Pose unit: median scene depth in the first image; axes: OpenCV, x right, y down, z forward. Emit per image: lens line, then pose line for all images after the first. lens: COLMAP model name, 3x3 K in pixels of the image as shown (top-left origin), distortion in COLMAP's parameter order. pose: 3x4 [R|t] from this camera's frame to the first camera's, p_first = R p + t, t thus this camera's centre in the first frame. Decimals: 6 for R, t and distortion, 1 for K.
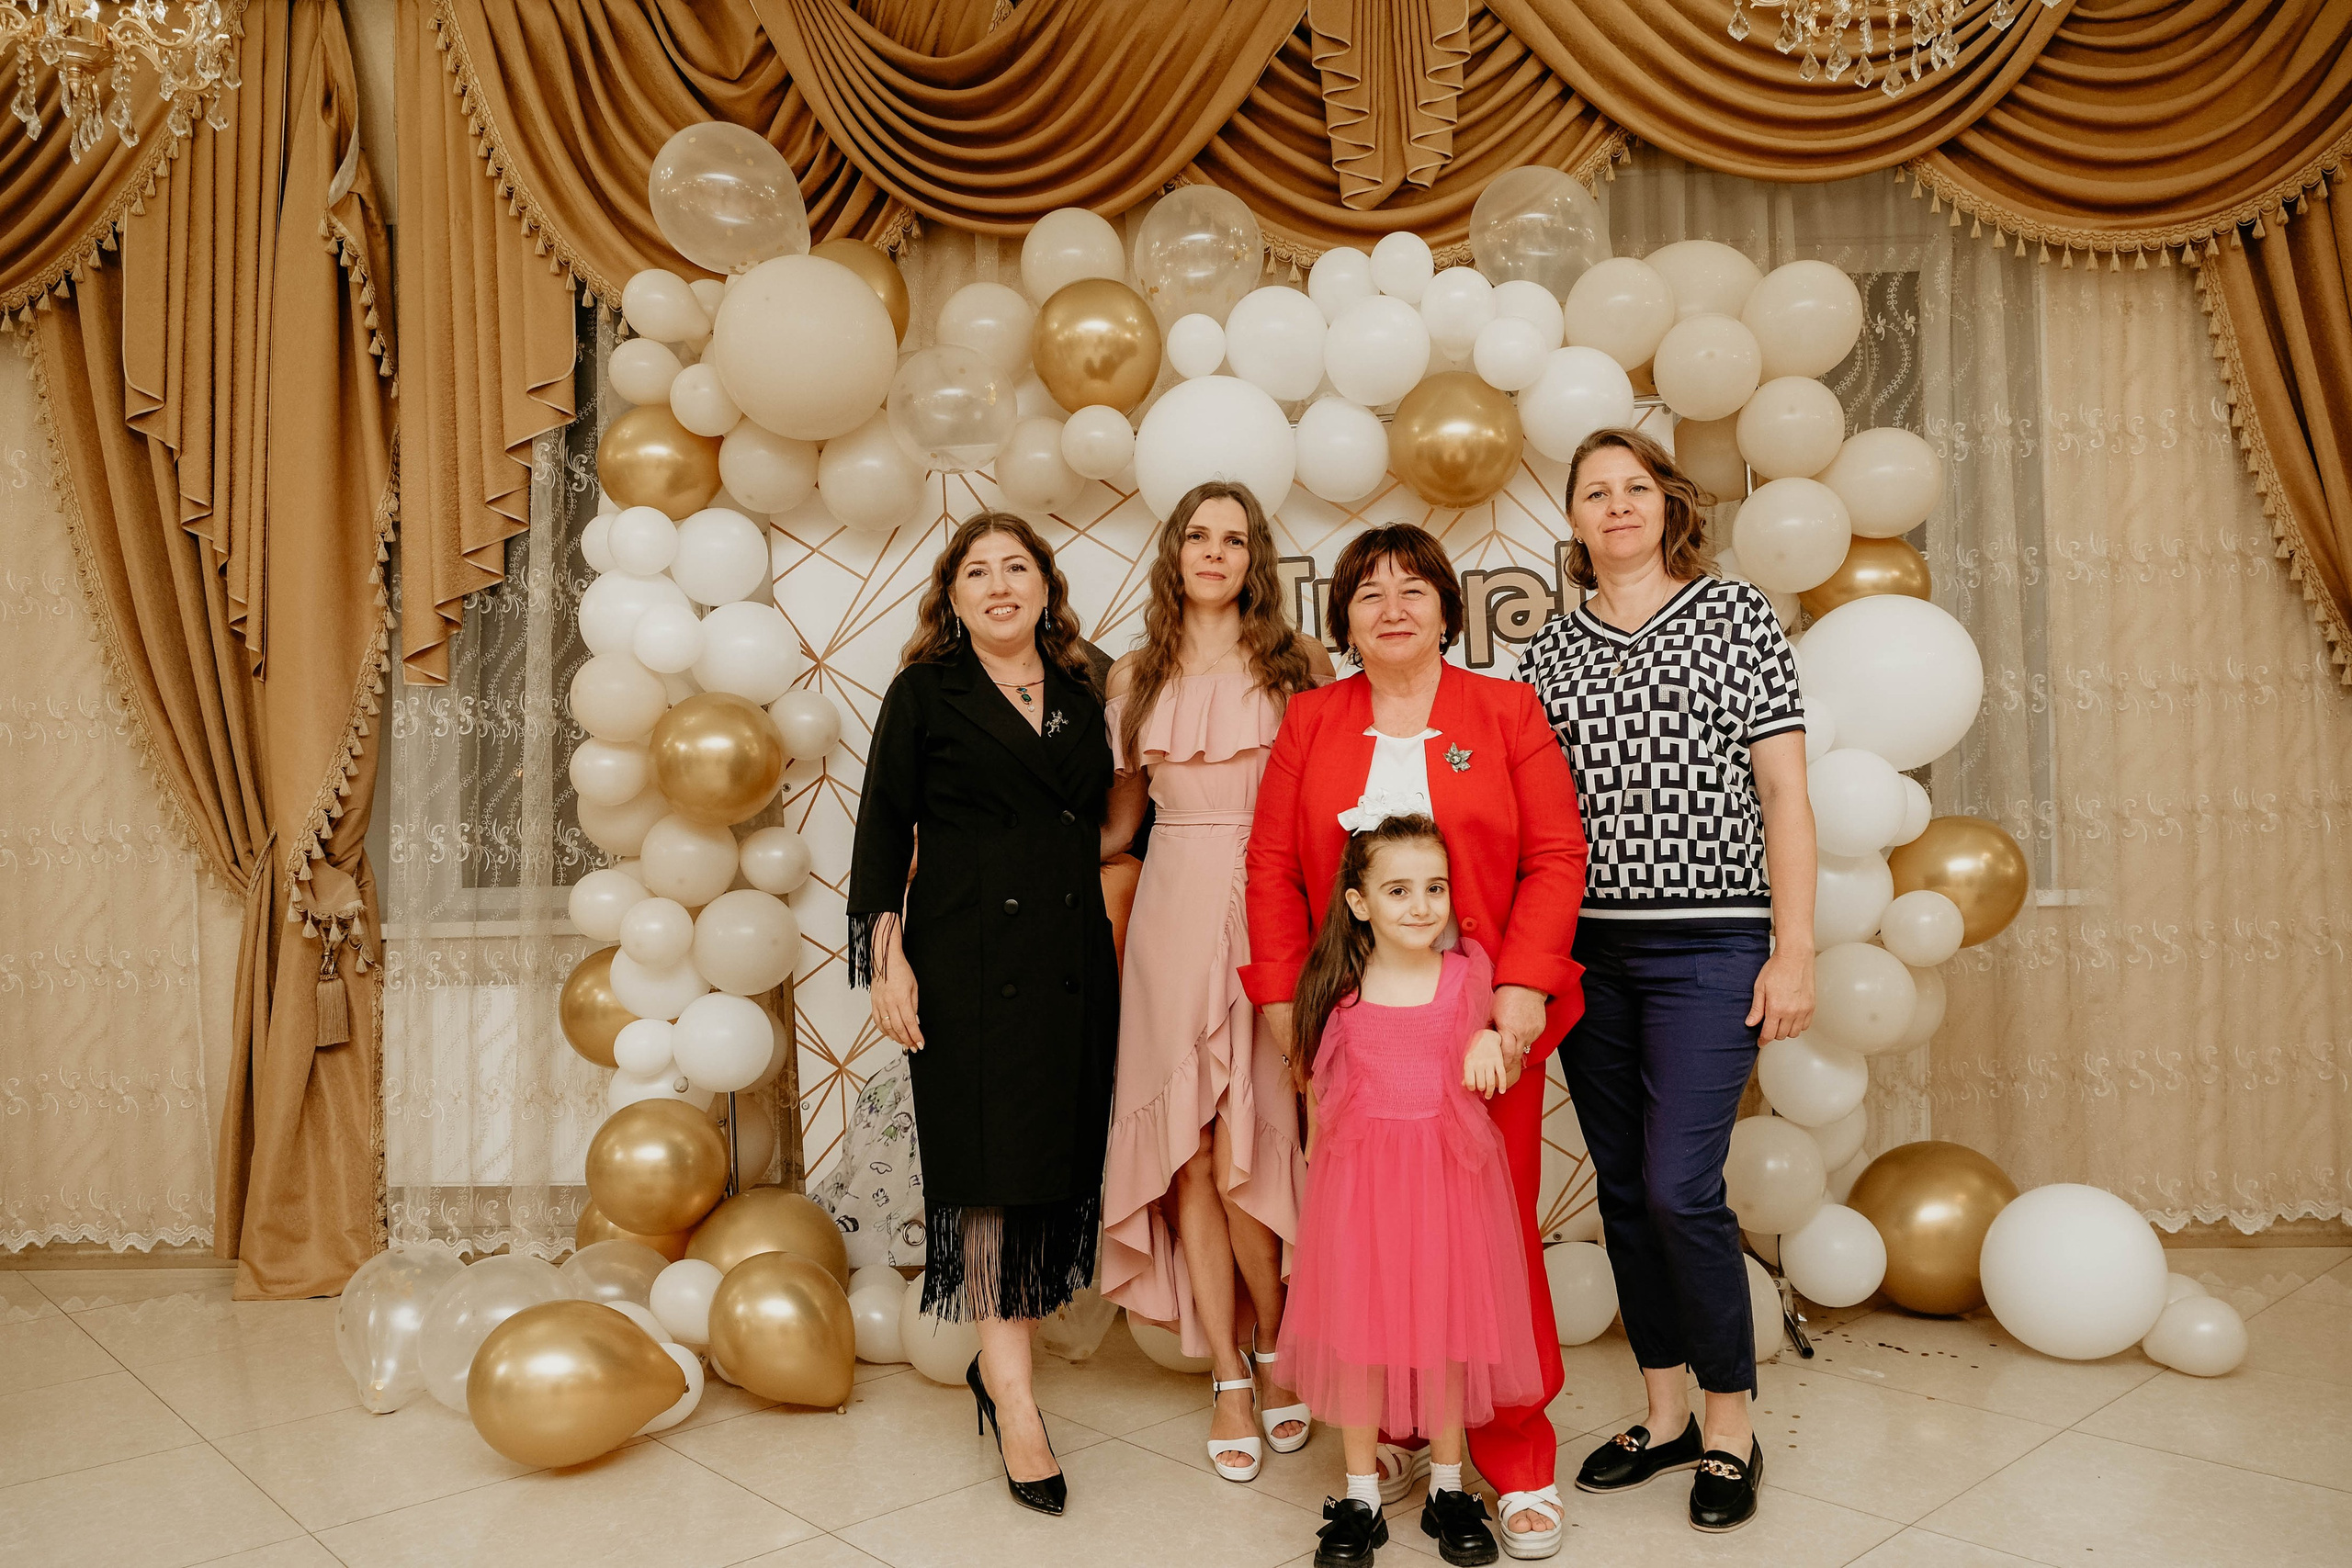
lens RADIAL K [[1857.8, 0, 1187.7], [0, 1857.8, 806.1], [0, 0, 1]] dist [0.004851, 0.005727]
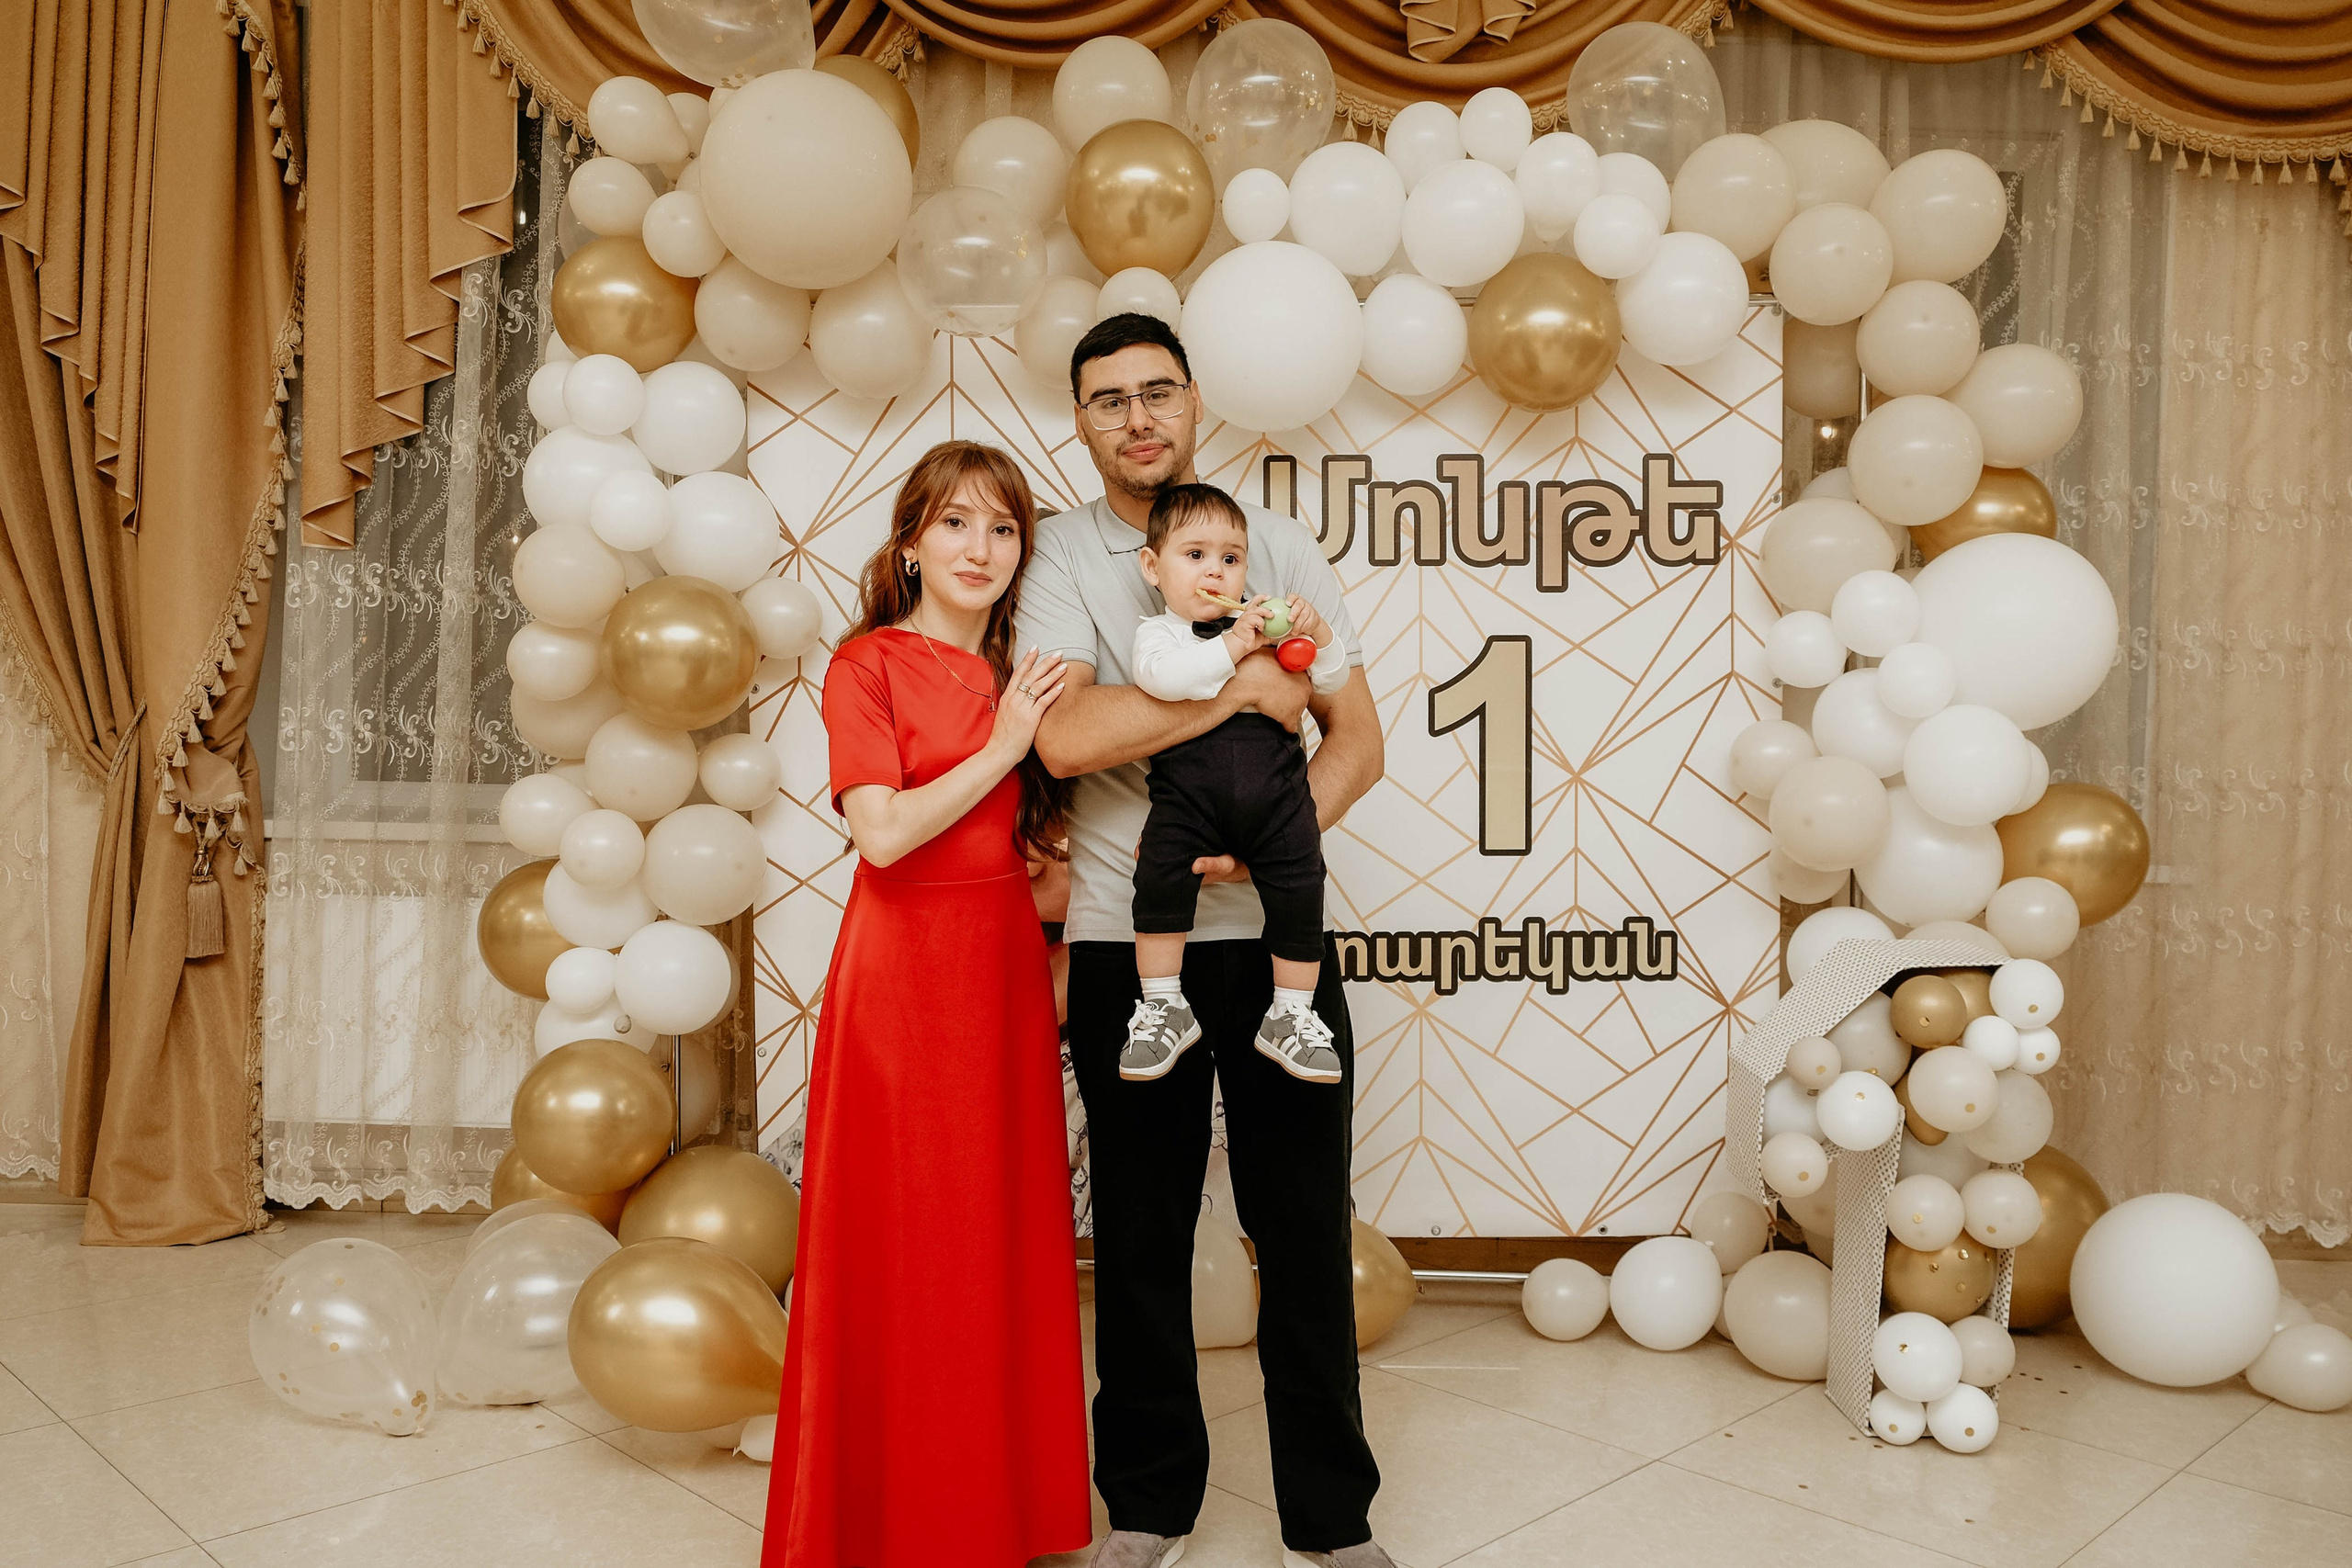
lens RADIAL K [[1990.7, 0, 1195.0], [0, 1990.7, 785.5], [0, 0, 1]] dist [0.006749, 0.002269]
pose [[0.997594, 0.045435, 0.052353, -0.051850], [-0.047357, 0.998226, 0.036076, -0.007351], [-0.050621, -0.038468, 0.997977, 0.050658]]
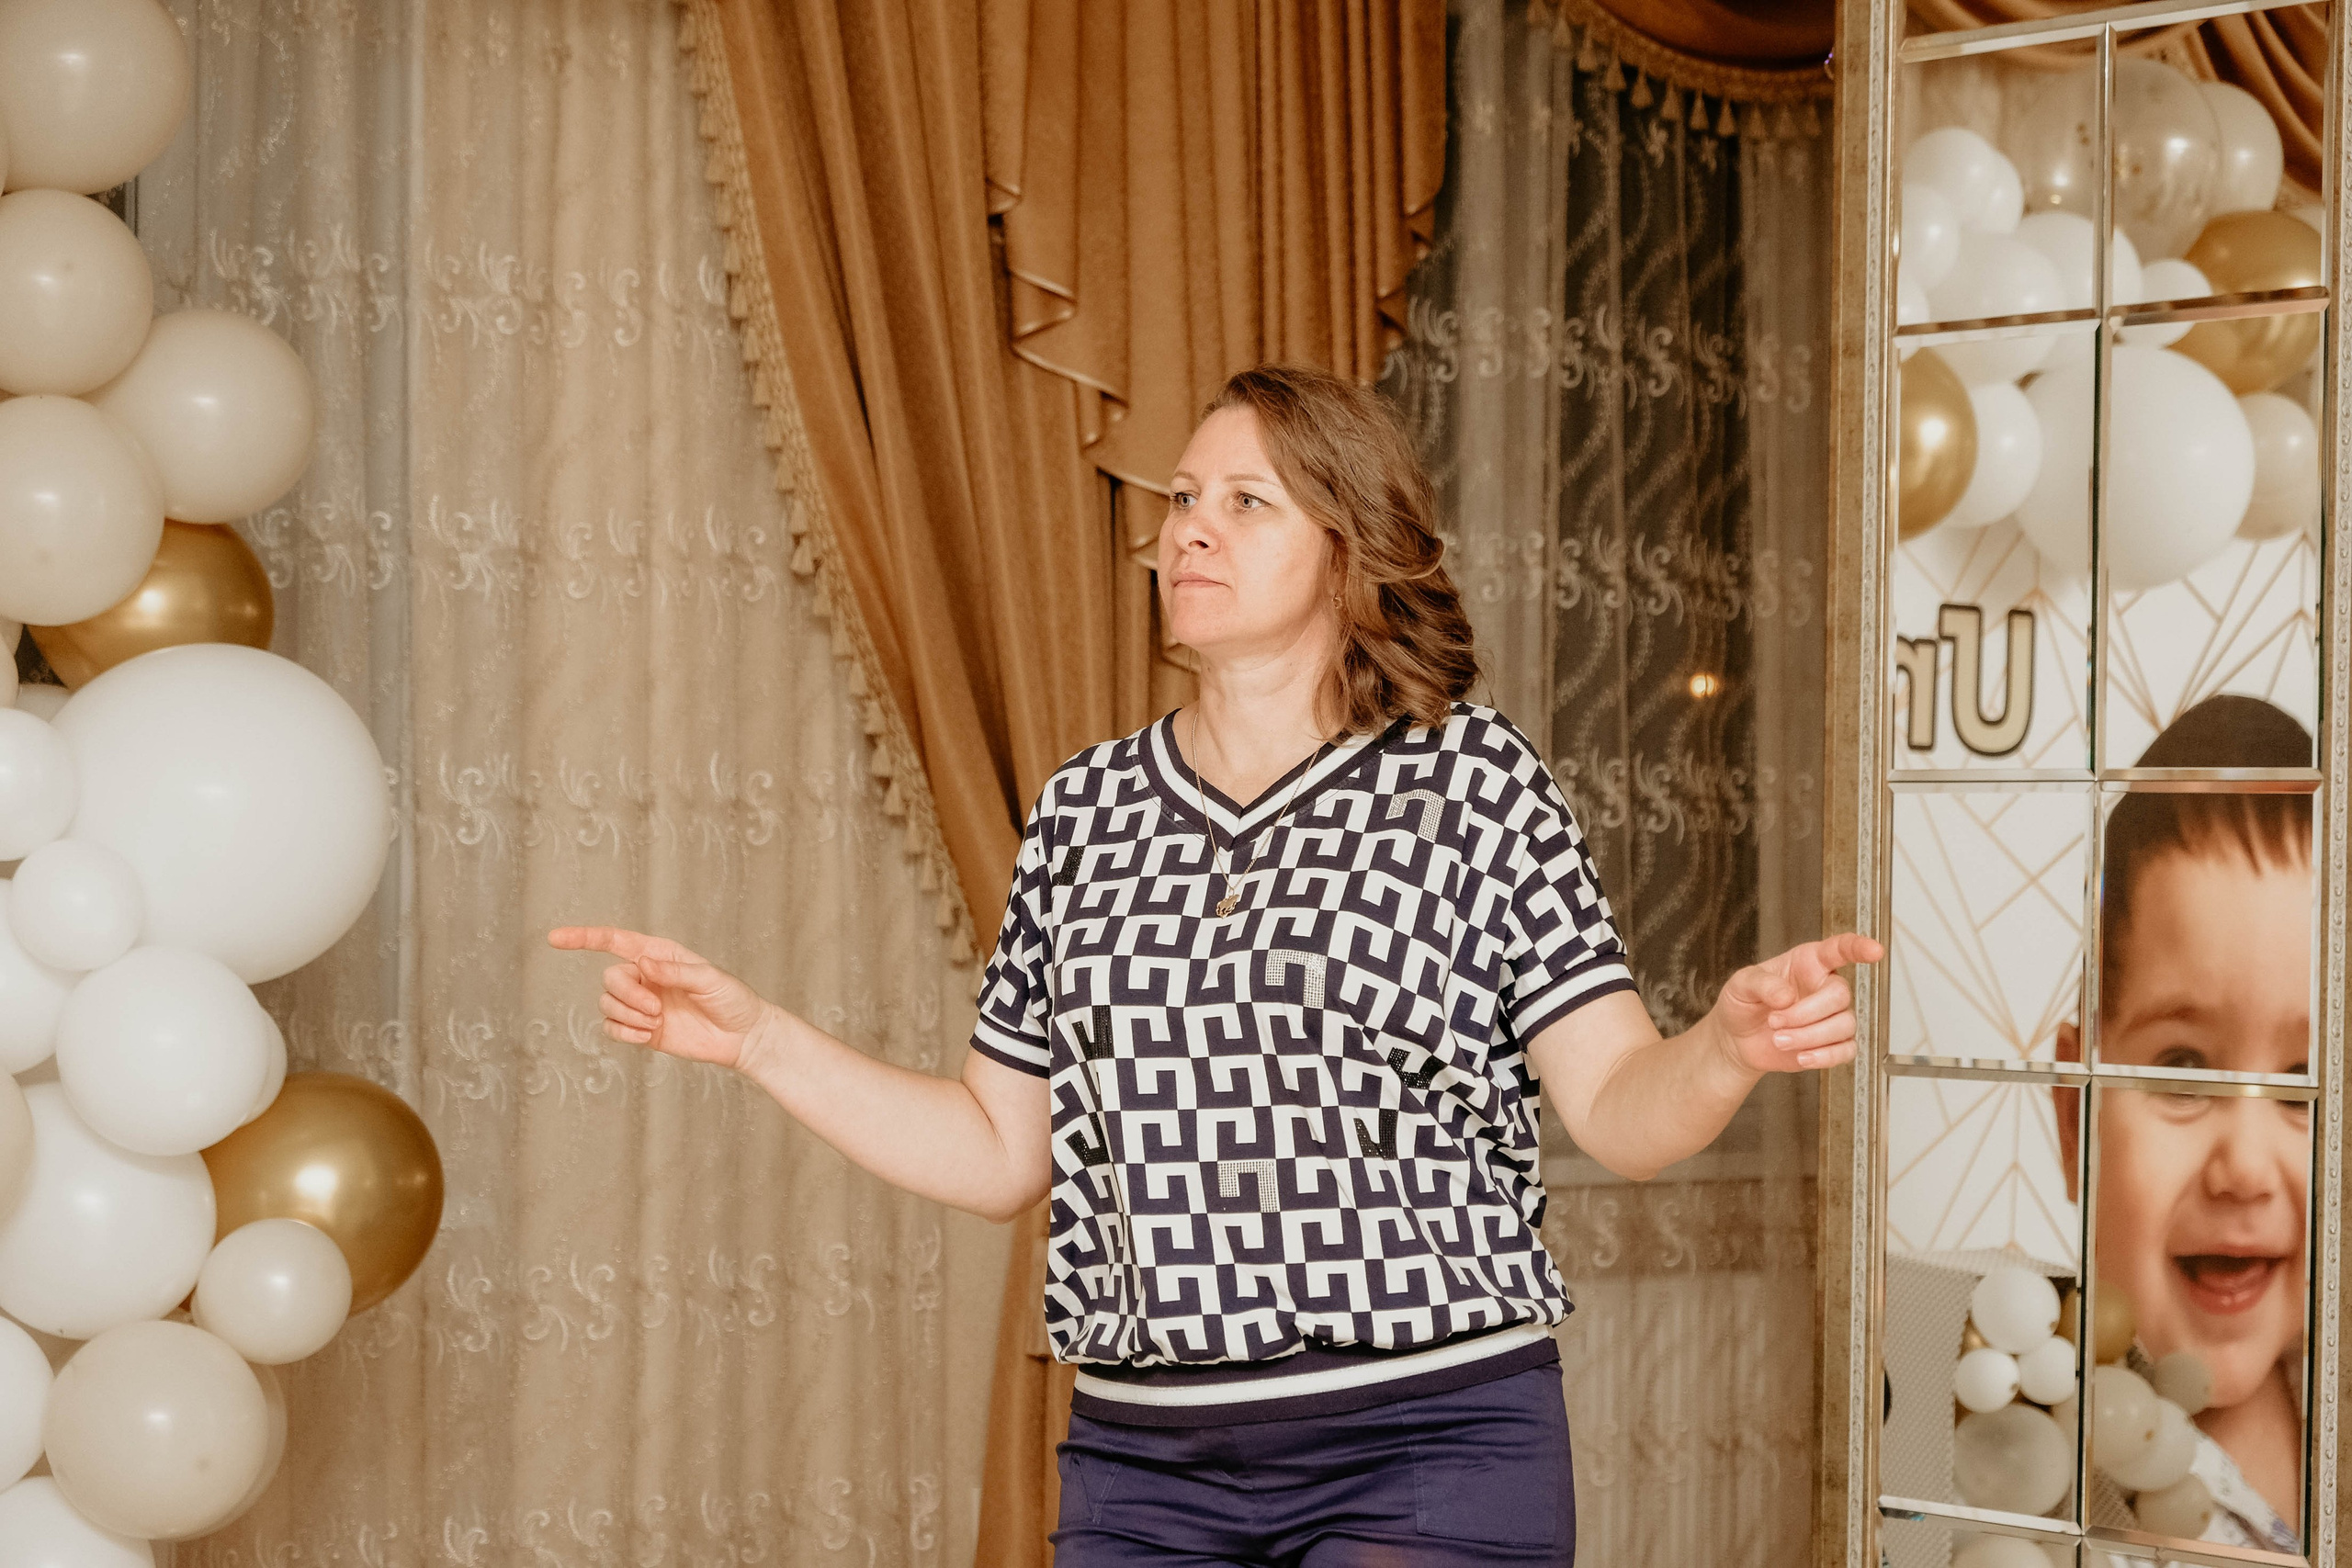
lens RADIAL K [[5678.5, 0, 1255.7], [0, 5678.5, 867.5], [0, 0, 1]] dist [0.117136, 0.000000]
pose [[0.781938, 0.030100, 0.622629, -0.322281], [-0.034837, 0.999383, -0.004562, -0.046249], [-0.622381, -0.018123, 0.782504, -0.355823]]
